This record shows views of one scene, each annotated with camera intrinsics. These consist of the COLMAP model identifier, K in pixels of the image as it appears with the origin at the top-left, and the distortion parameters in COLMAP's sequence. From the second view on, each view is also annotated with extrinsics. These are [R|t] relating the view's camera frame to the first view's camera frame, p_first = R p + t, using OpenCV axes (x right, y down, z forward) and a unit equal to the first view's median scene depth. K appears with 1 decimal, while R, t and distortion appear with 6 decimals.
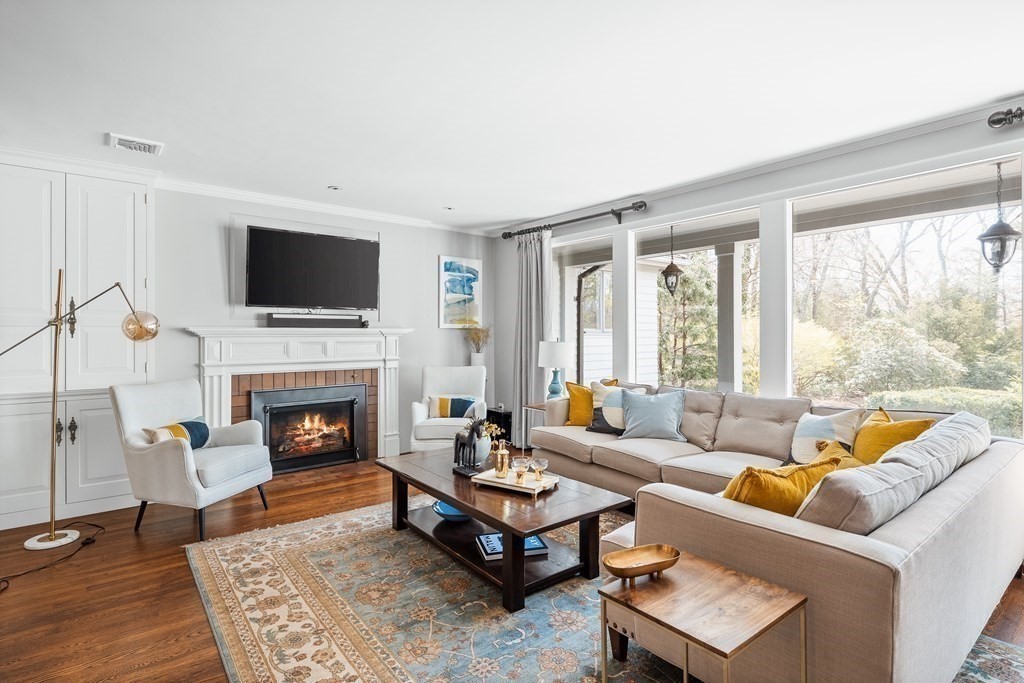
lens RADIAL K [[506.0, 0, 508.7], [0, 506.0, 335.7], [0, 0, 1]] dist [0.002660, -0.001181]
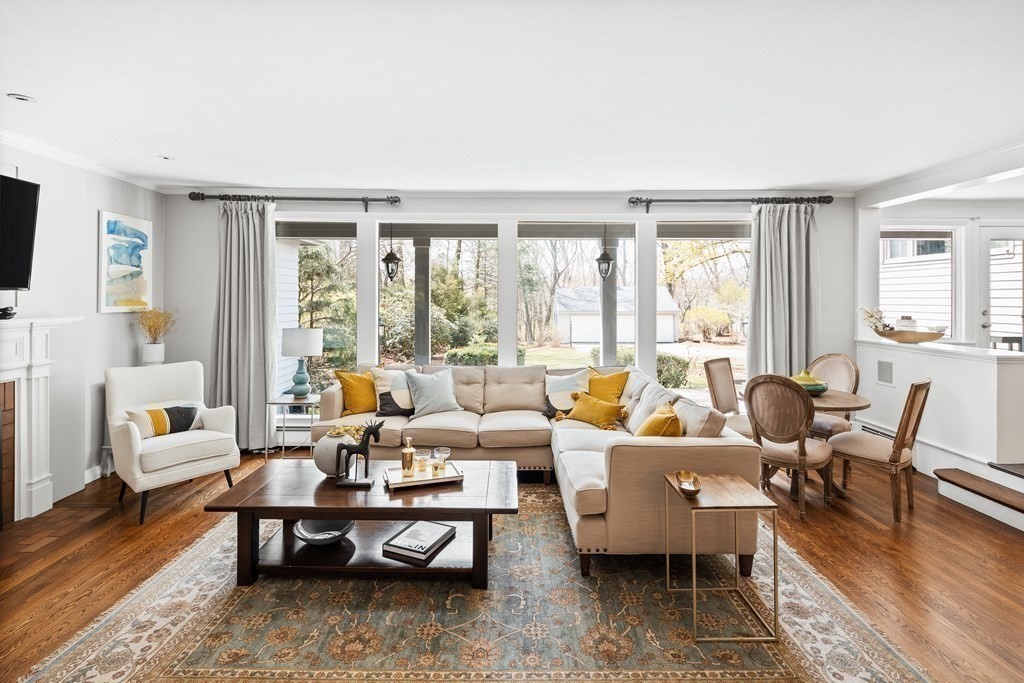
lens RADIAL K [[498.1, 0, 507.4], [0, 498.1, 297.8], [0, 0, 1]] dist [0.002928, -0.005532]
pose [[0.615461, 0.004082, 0.788157, -0.434265], [-0.002189, 0.999992, -0.003469, -0.045325], [-0.788165, 0.000410, 0.615464, 0.152900]]
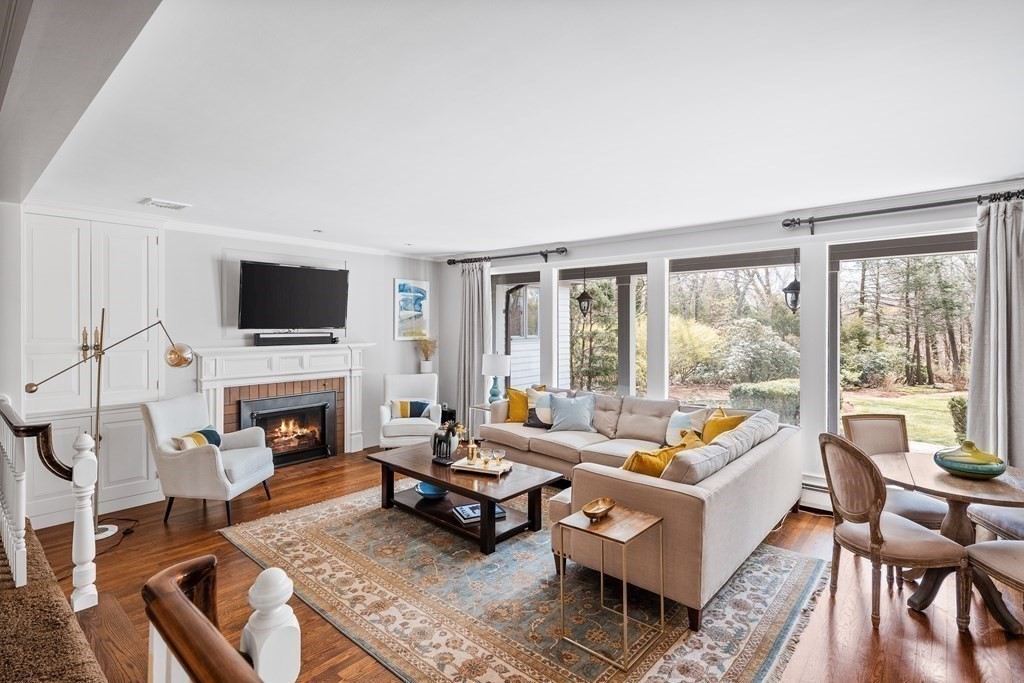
lens RADIAL K [[493.6, 0, 506.9], [0, 493.6, 326.5], [0, 0, 1]] dist [0.002296, -0.003806]
pose [[0.985175, 0.001784, 0.171542, -0.098347], [-0.002227, 0.999995, 0.002393, -0.066272], [-0.171537, -0.002739, 0.985174, -0.227748]]
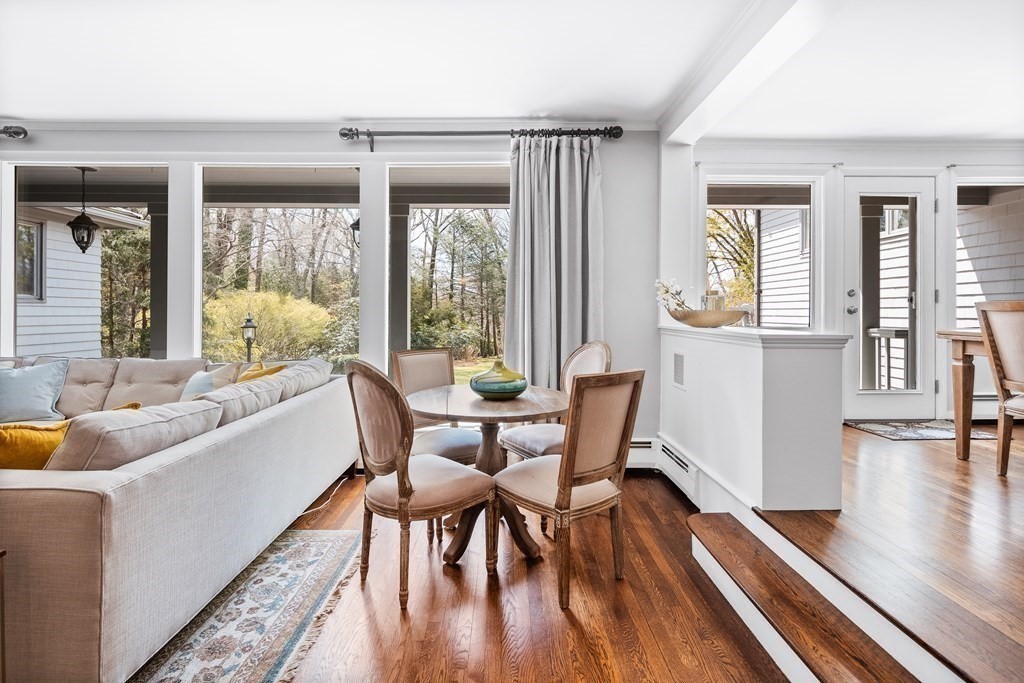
lens RADIAL K [[494.6, 0, 505.1], [0, 494.6, 312.5], [0, 0, 1]] dist [-0.000654, -0.001014]
pose [[0.623579, 0.006018, 0.781737, 0.135127], [-0.004814, 0.999981, -0.003858, 0.024233], [-0.781745, -0.001358, 0.623596, -0.080846]]
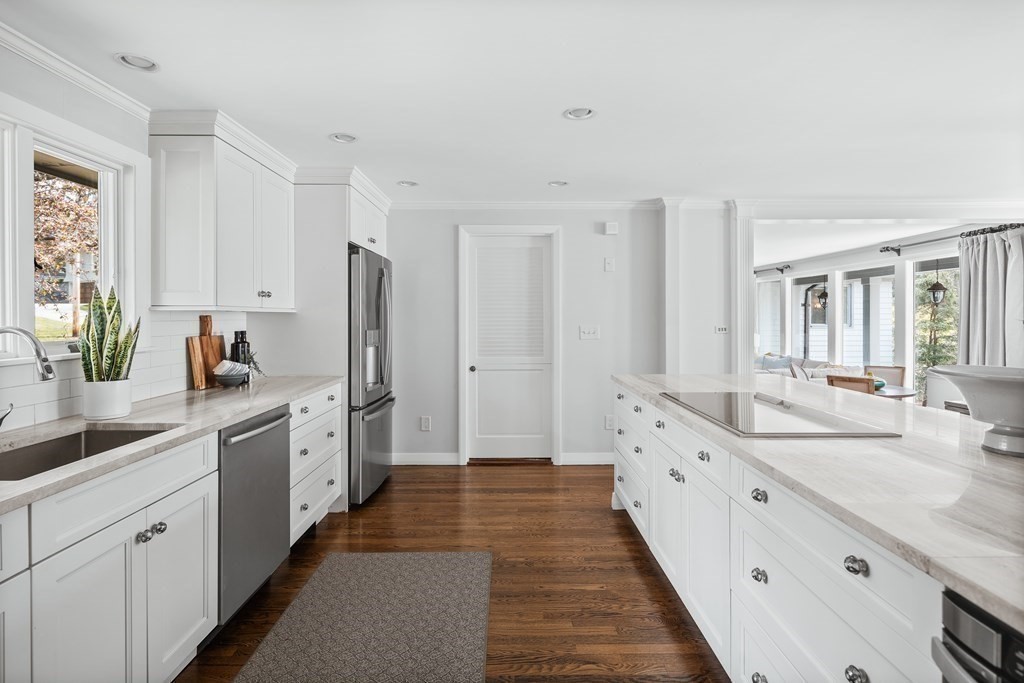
lens RADIAL K [[498.9, 0, 508.9], [0, 498.9, 325.4], [0, 0, 1]] dist [0.002353, -0.000470]
pose [[0.776545, 0.011277, -0.629961, 0.662183], [-0.000457, 0.999850, 0.017336, -0.059511], [0.630061, -0.013174, 0.776434, -1.266916]]
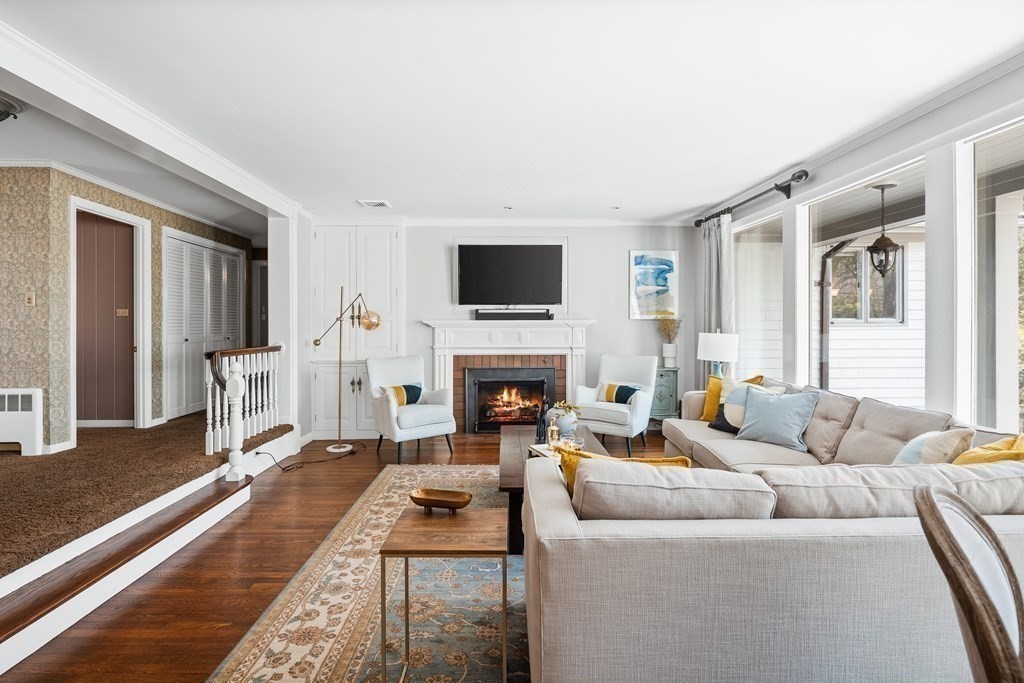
lens RADIAL K [[498.9, 0, 508.9], [0, 498.9, 325.4], [0, 0, 1]] dist [0.002353, -0.000470]
pose [[0.793077, 0.000477, -0.609121, 0.386621], [-0.000603, 1.000000, -0.000003, -0.002712], [0.609121, 0.000370, 0.793077, 0.022878]]
